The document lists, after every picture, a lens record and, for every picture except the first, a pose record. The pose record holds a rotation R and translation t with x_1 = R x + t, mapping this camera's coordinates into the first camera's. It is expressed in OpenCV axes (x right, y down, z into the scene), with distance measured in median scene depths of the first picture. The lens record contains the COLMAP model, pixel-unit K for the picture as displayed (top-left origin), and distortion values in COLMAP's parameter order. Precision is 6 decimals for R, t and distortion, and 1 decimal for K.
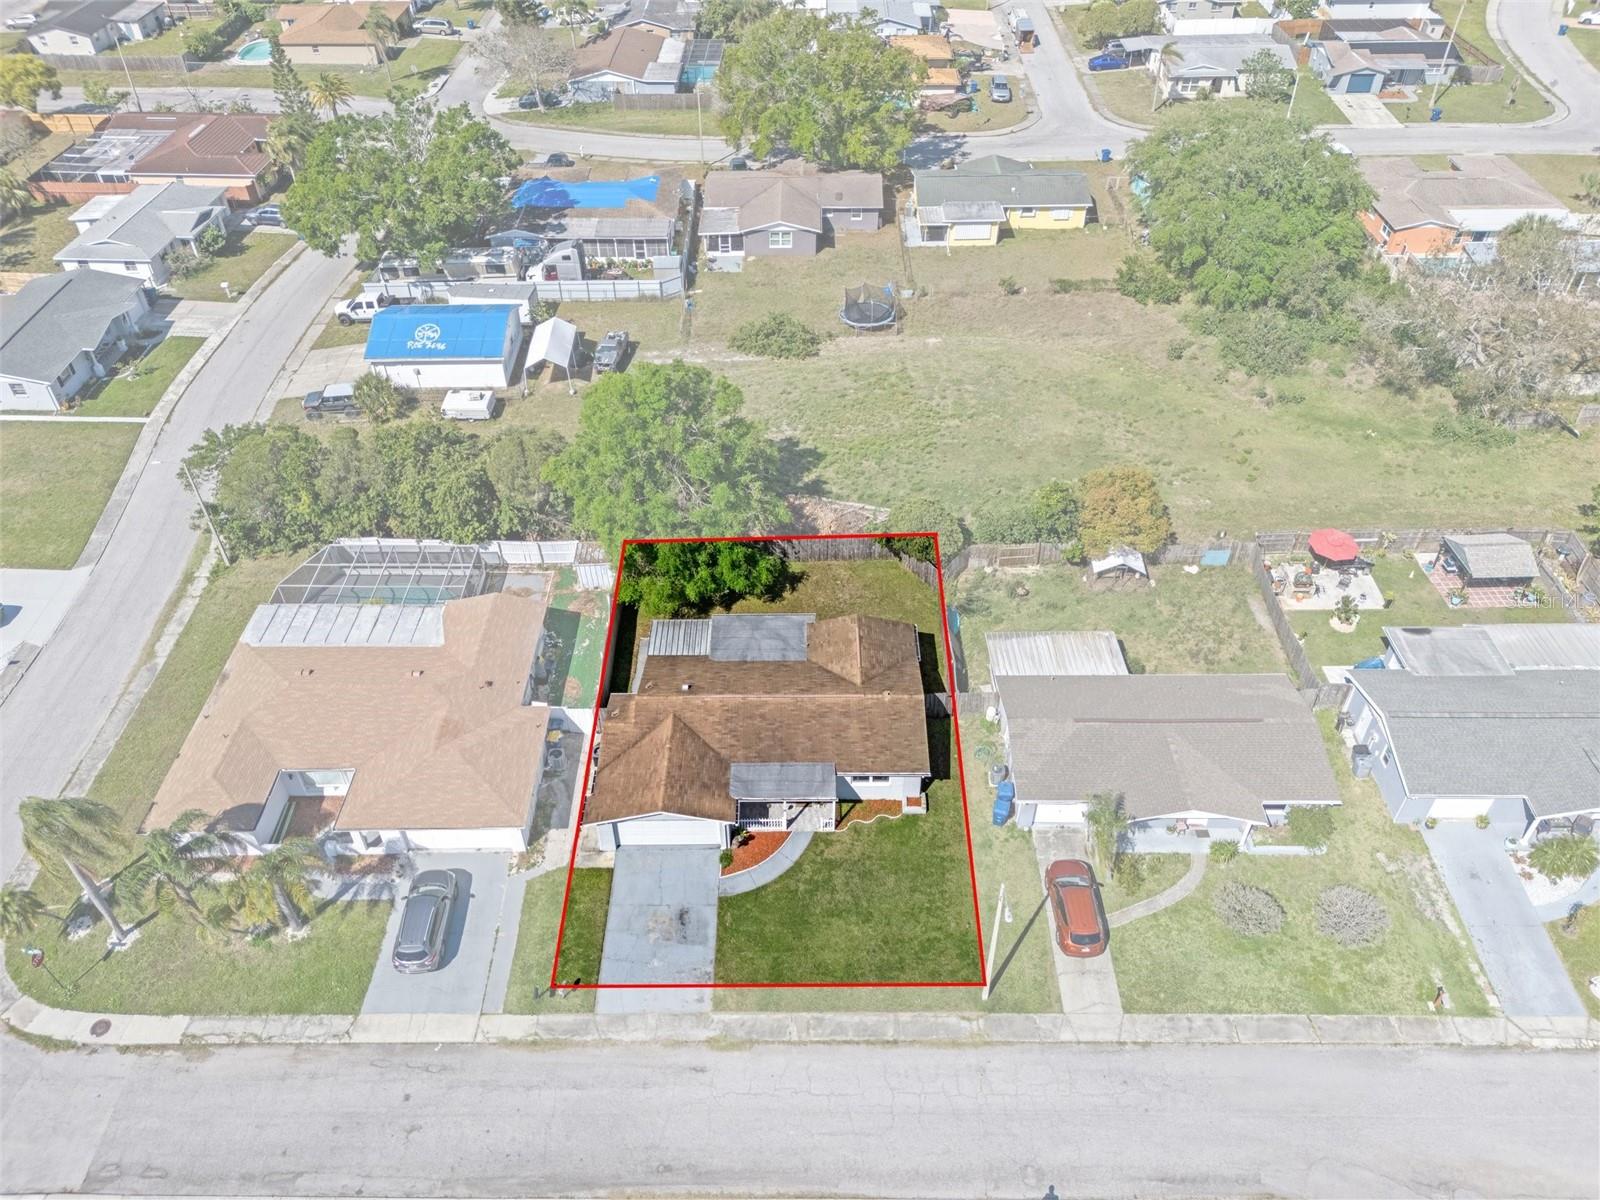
lens RADIAL K [[1111.7, 0, 792.7], [0, 1111.7, 598.2], [0, 0, 1]] dist [0.026040, -0.000486]
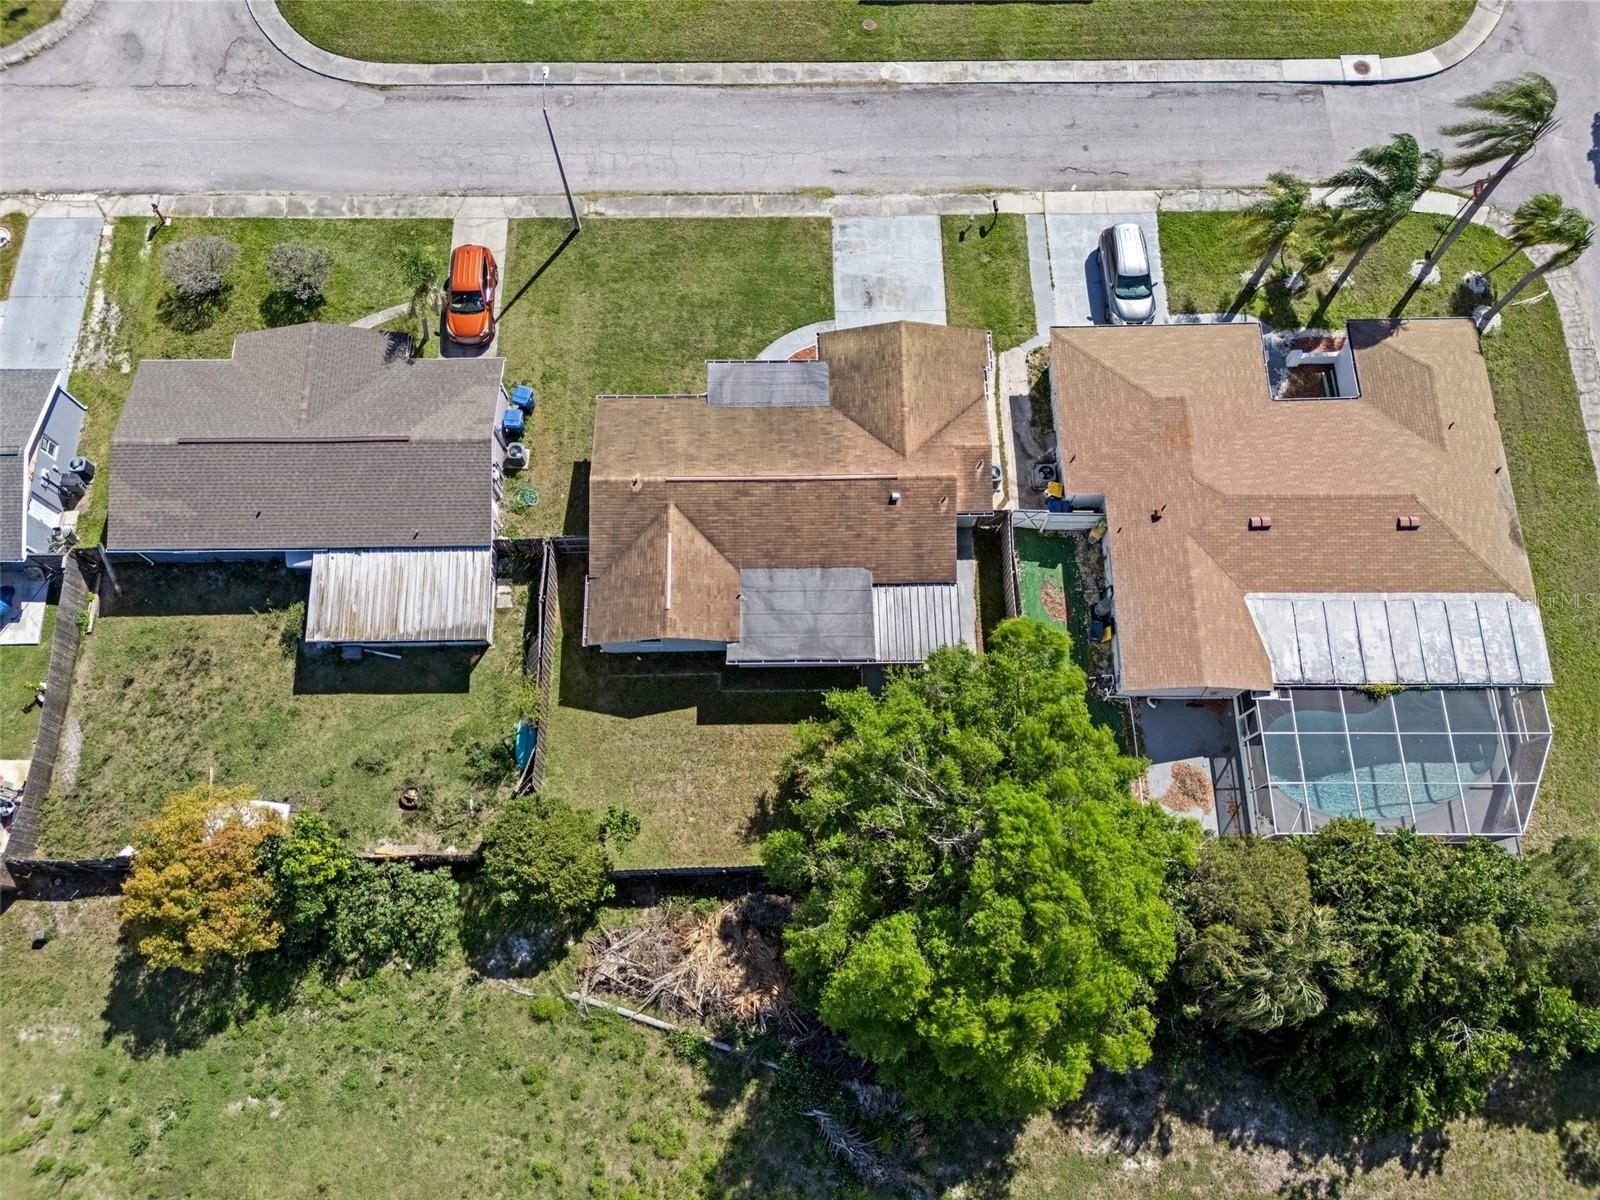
lens RADIAL K [[1111.7, 0, 784.8], [0, 1111.7, 601.3], [0, 0, 1]] dist [0.026040, -0.000486]
pose [[-0.999815, 0.018300, 0.005996, -0.024086], [-0.002473, -0.430787, 0.902450, -0.700376], [0.019098, 0.902268, 0.430753, 0.789602]]
